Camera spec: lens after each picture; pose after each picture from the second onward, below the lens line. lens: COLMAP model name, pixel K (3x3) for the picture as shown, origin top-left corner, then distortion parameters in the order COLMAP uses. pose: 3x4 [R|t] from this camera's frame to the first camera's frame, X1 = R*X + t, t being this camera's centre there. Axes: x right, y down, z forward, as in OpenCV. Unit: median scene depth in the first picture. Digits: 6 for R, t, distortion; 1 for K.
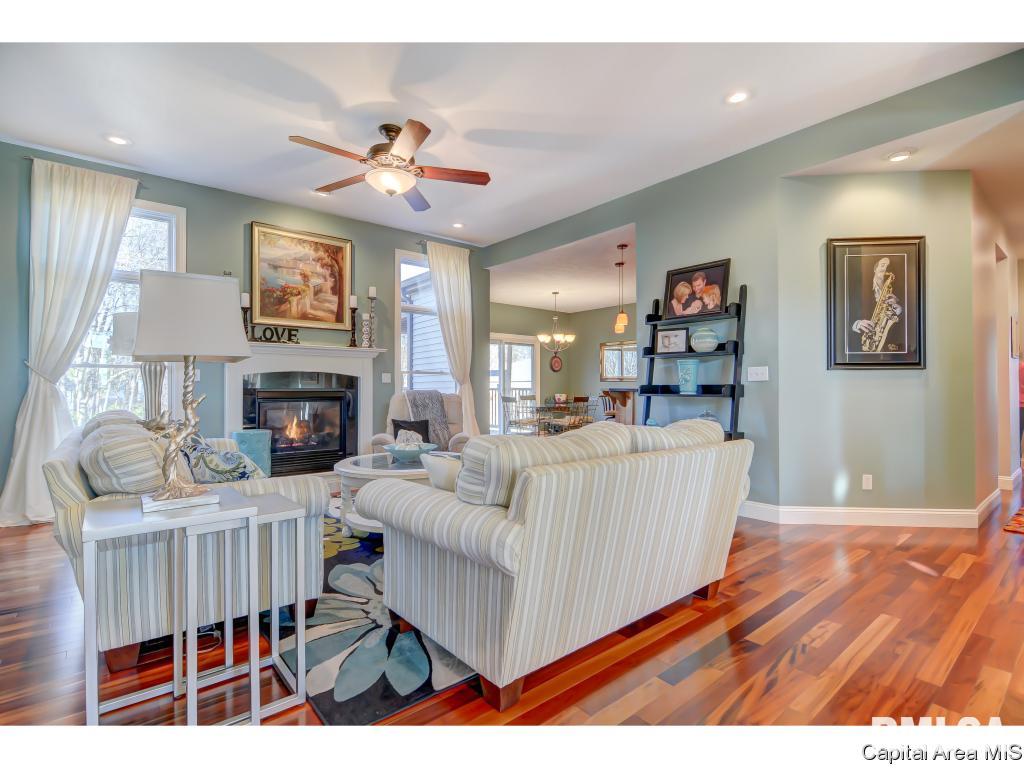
lens RADIAL K [[497.8, 0, 513.7], [0, 497.8, 384.5], [0, 0, 1]] dist [-0.002891, -0.002831]
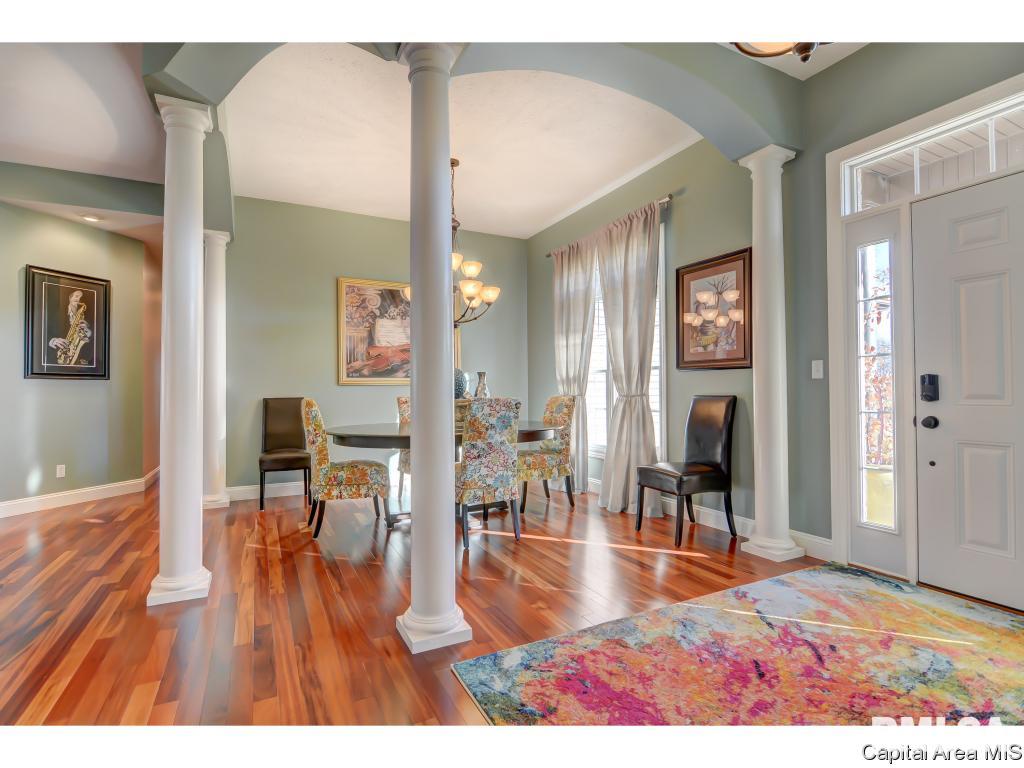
lens RADIAL K [[497.8, 0, 489.8], [0, 497.8, 380.6], [0, 0, 1]] dist [-0.002891, -0.002831]
pose [[0.251719, 0.018011, 0.967633, -0.205094], [0.000654, 0.999823, -0.018780, -0.002761], [-0.967800, 0.005360, 0.251663, -0.327632]]
